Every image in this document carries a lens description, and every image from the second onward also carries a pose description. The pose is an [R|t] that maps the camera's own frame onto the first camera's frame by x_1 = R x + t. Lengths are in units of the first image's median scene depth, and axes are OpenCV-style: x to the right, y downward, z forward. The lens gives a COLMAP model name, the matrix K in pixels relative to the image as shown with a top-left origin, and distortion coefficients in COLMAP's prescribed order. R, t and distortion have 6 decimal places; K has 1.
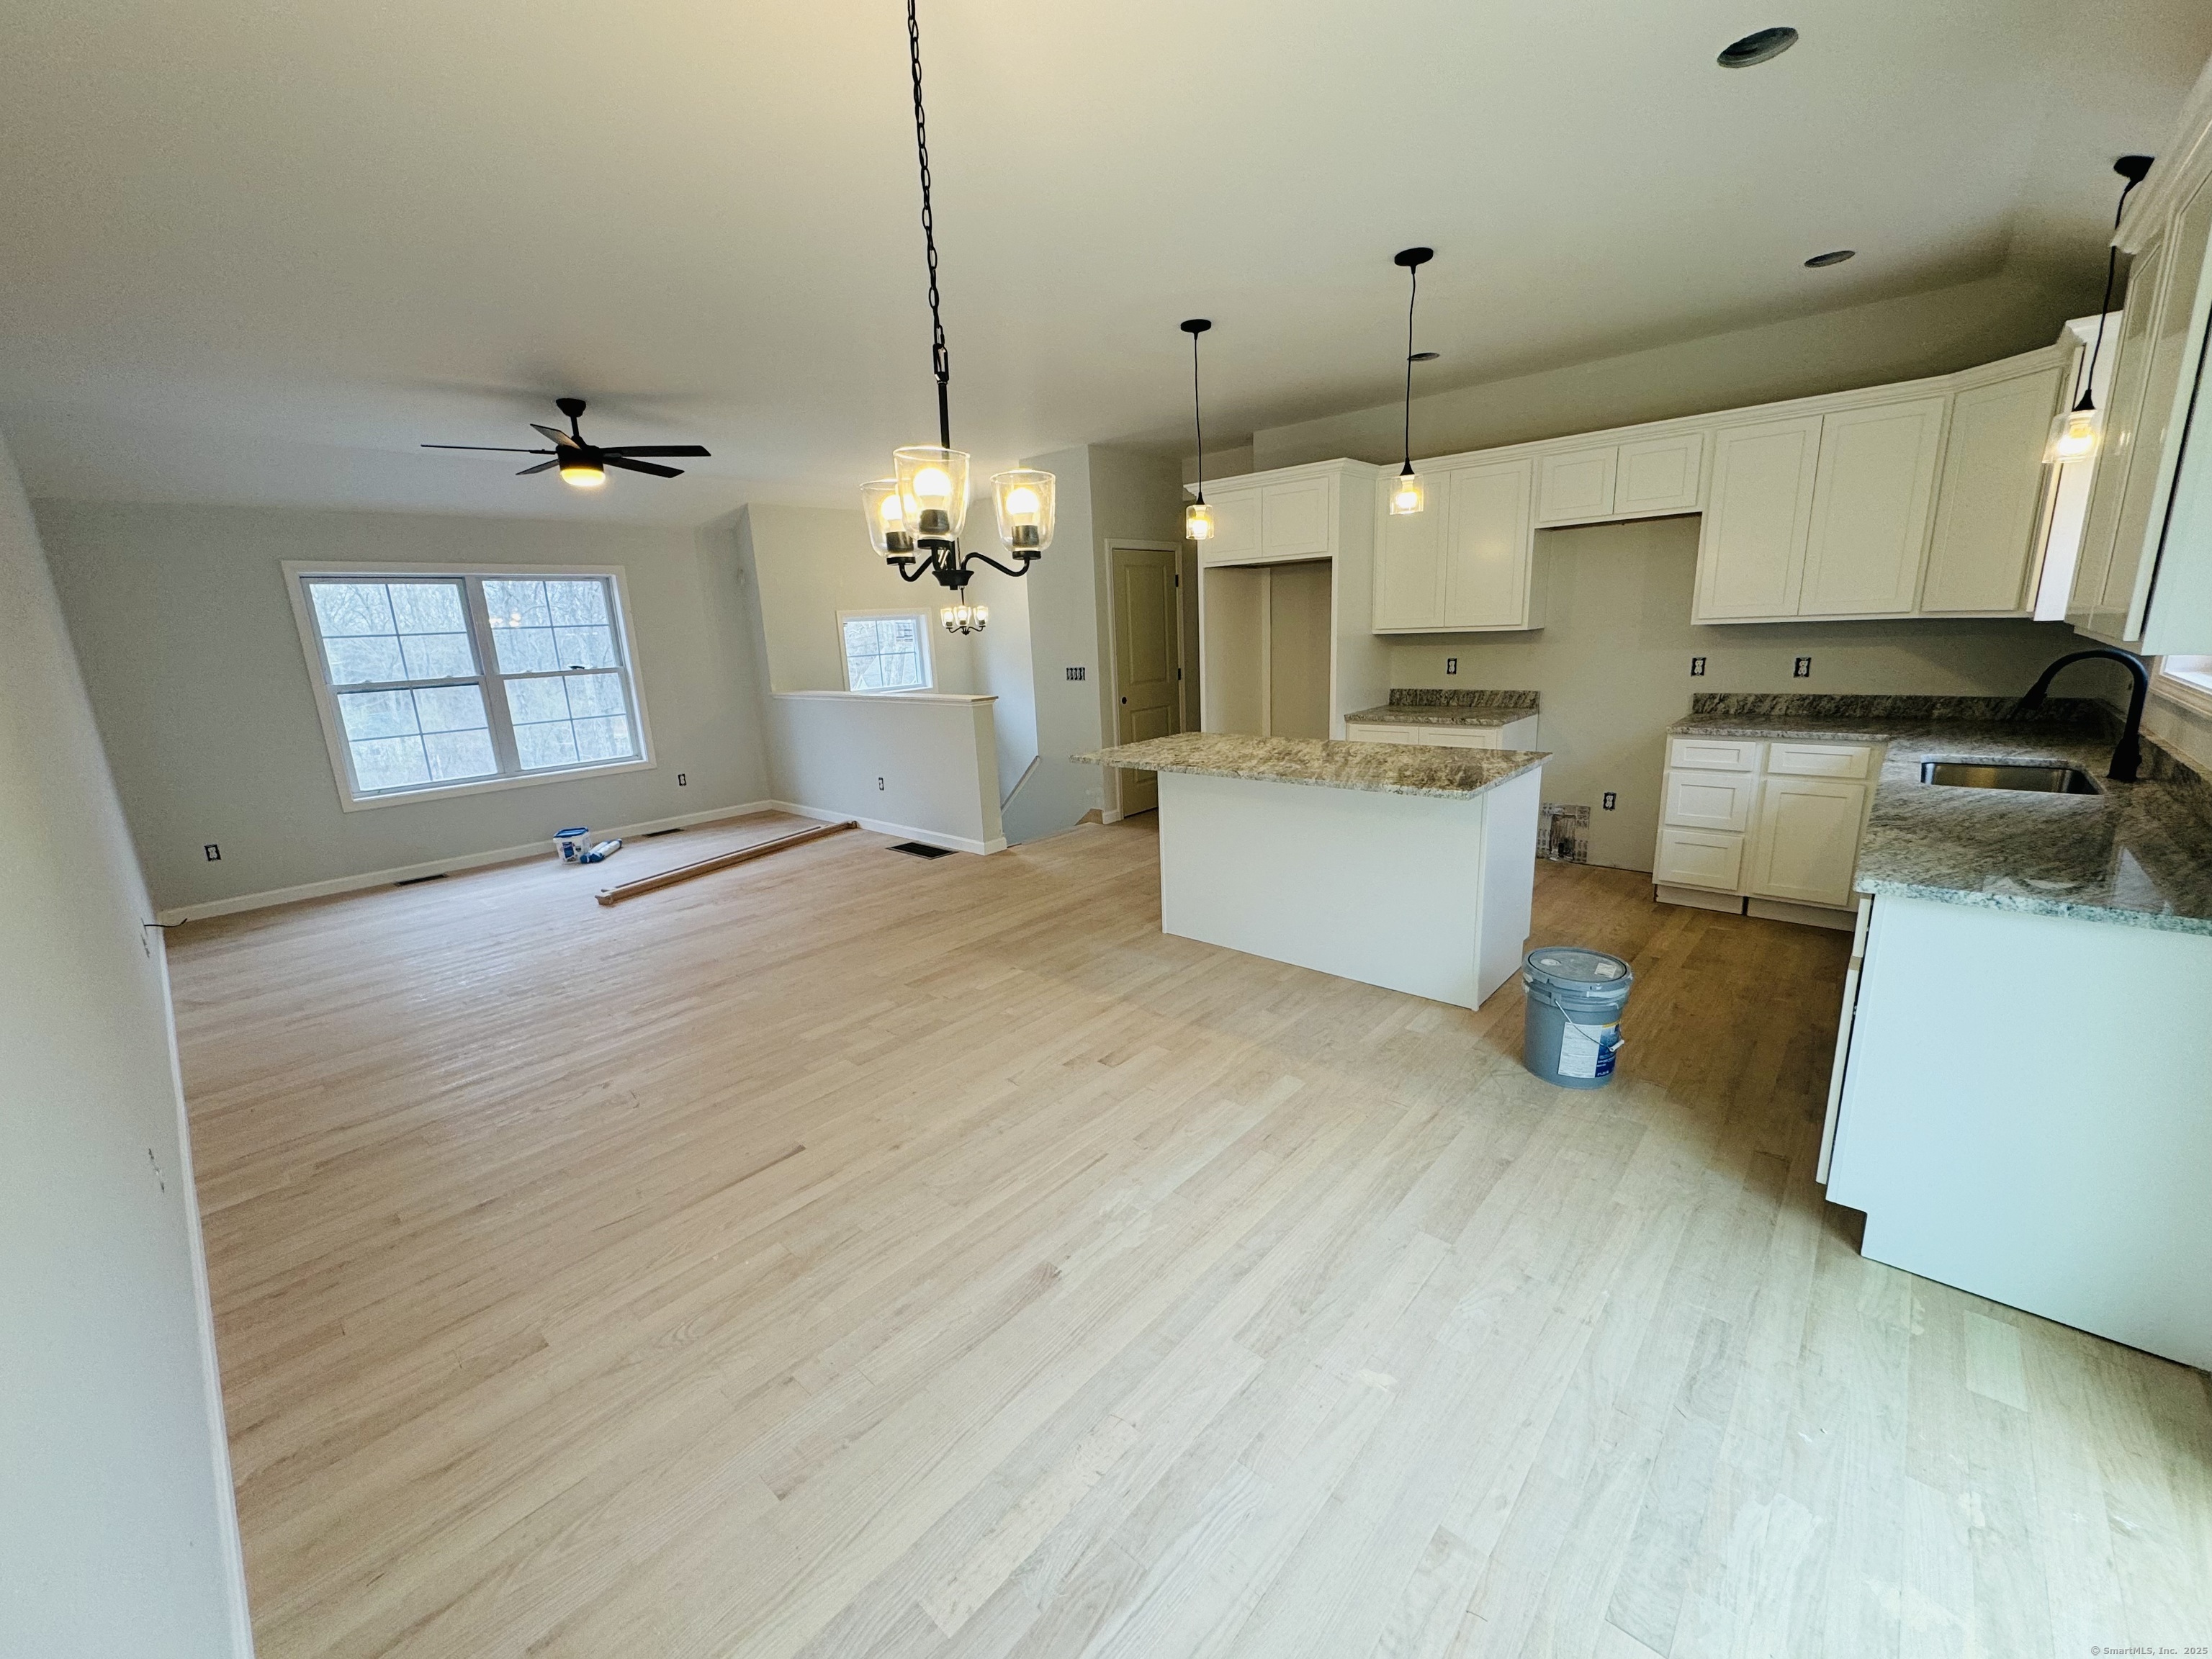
lens RADIAL K [[879.1, 0, 1096.6], [0, 879.1, 833.7], [0, 0, 1]] dist [0.000577, -0.000941]
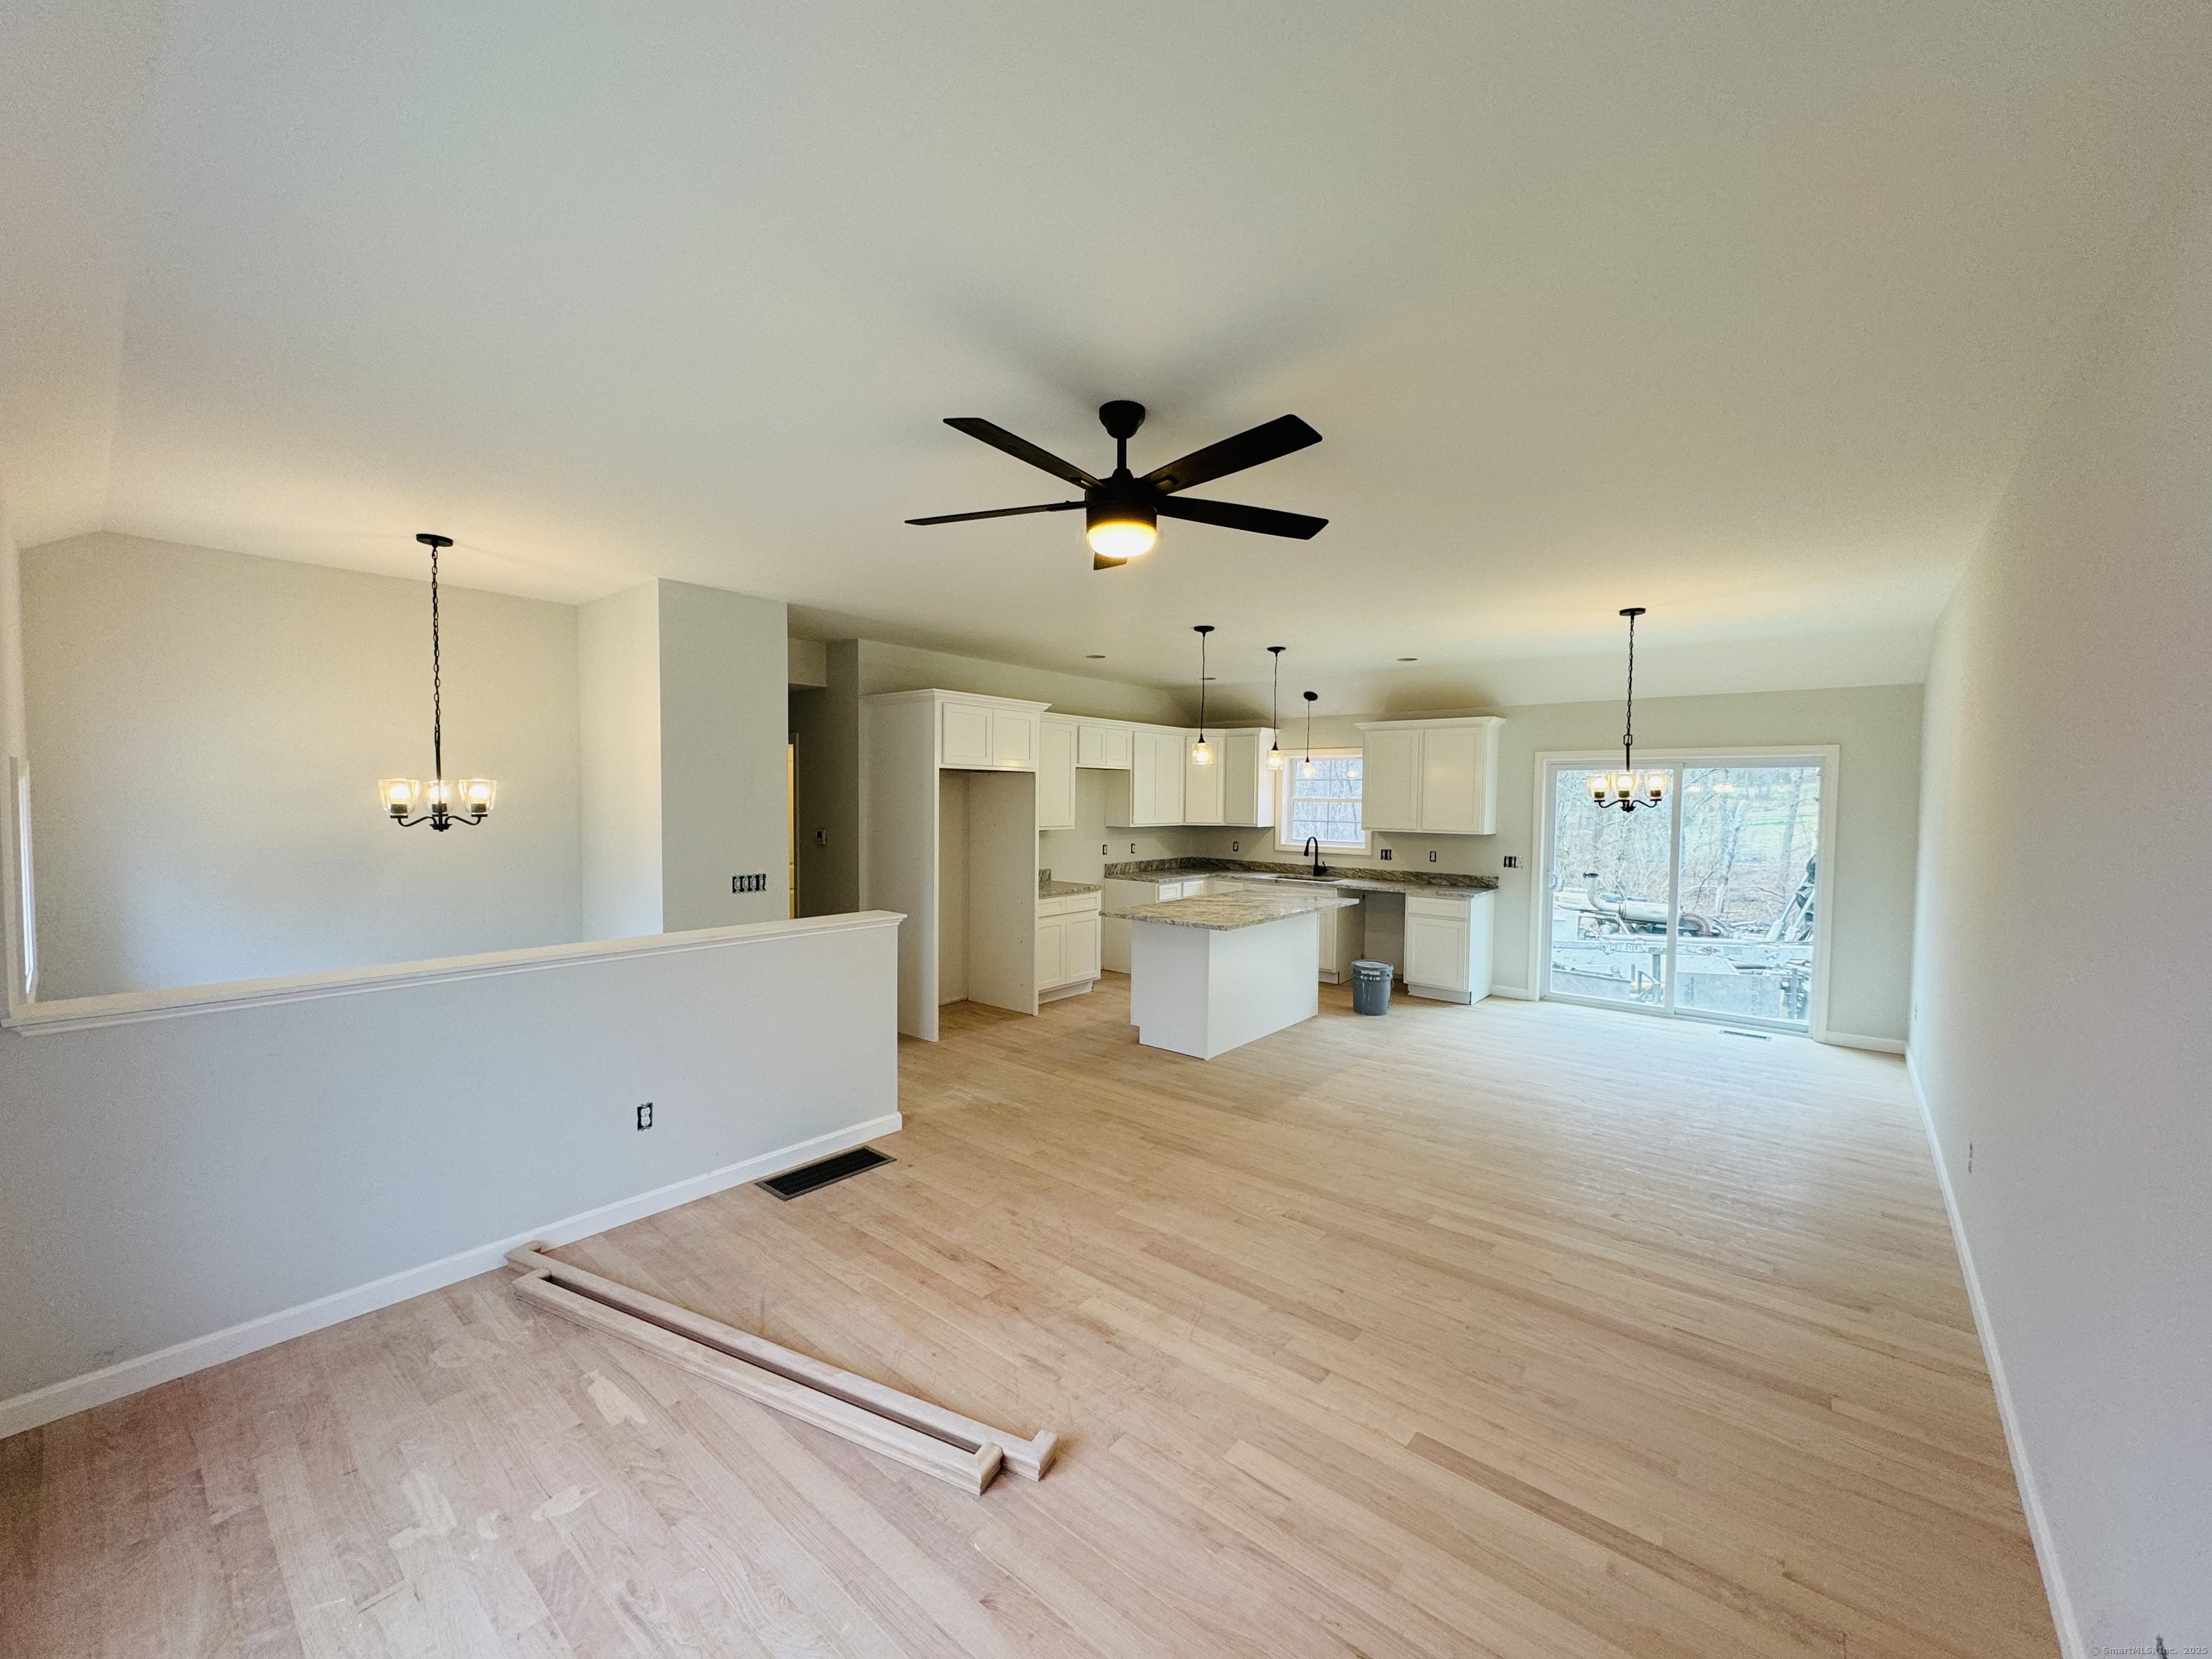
lens RADIAL K [[879.1, 0, 1102.9], [0, 879.1, 829.3], [0, 0, 1]] dist [0.000577, -0.000941]
pose [[-0.046426, 0.010213, 0.998869, -1.460144], [0.226195, 0.974082, 0.000553, -0.302355], [-0.972975, 0.225965, -0.047533, 1.402929]]
